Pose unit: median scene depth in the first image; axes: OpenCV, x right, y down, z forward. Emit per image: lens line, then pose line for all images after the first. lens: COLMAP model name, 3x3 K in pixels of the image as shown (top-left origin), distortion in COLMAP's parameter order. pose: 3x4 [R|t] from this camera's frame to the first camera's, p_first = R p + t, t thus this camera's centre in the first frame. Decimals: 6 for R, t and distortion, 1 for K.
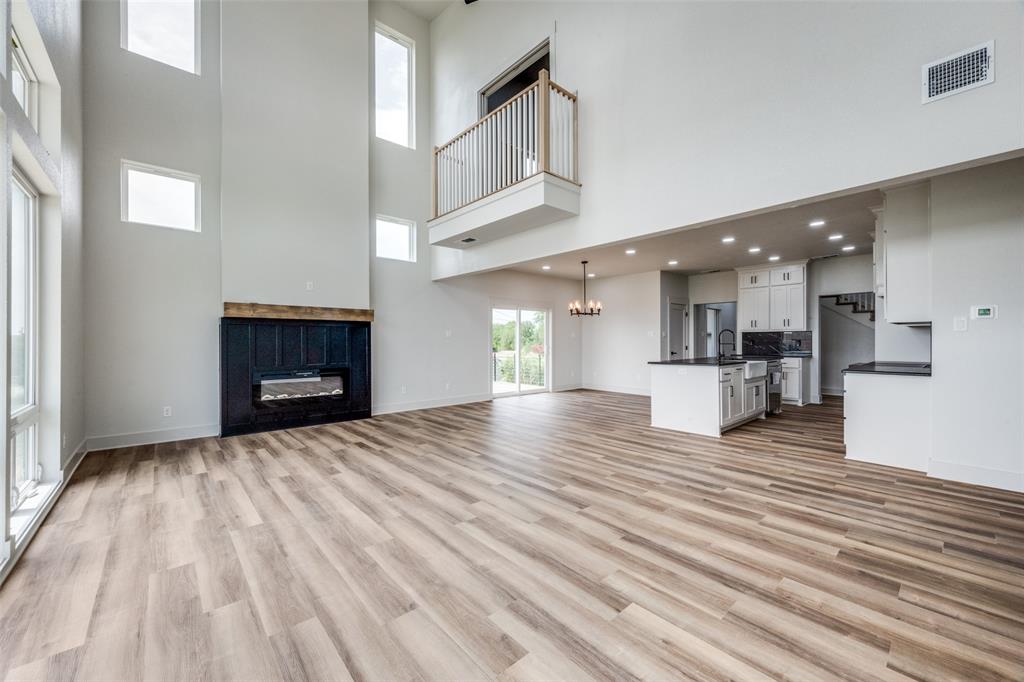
lens RADIAL K [[400.2, 0, 507.2], [0, 400.2, 341.0], [0, 0, 1]] dist [-0.004026, 0.000264]
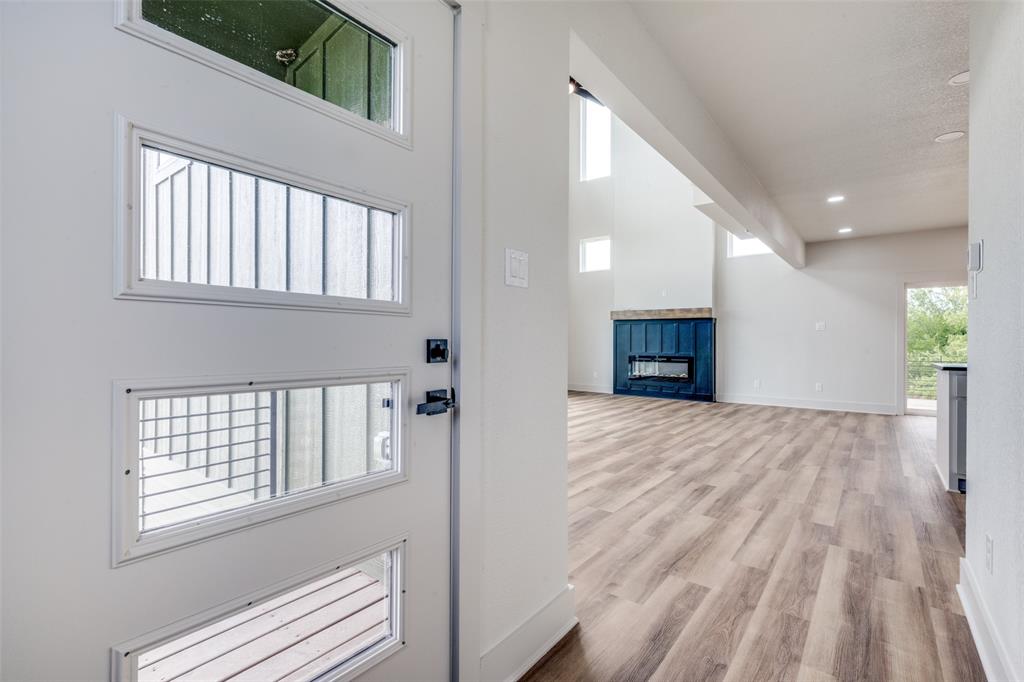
lens RADIAL K [[471.7, 0, 495.3], [0, 471.7, 339.4], [0, 0, 1]] dist [-0.000161, -0.000690]
pose [[0.160297, 0.003427, -0.987063, 1.622321], [0.001528, 0.999992, 0.003720, 0.014426], [0.987068, -0.002104, 0.160291, 0.324148]]
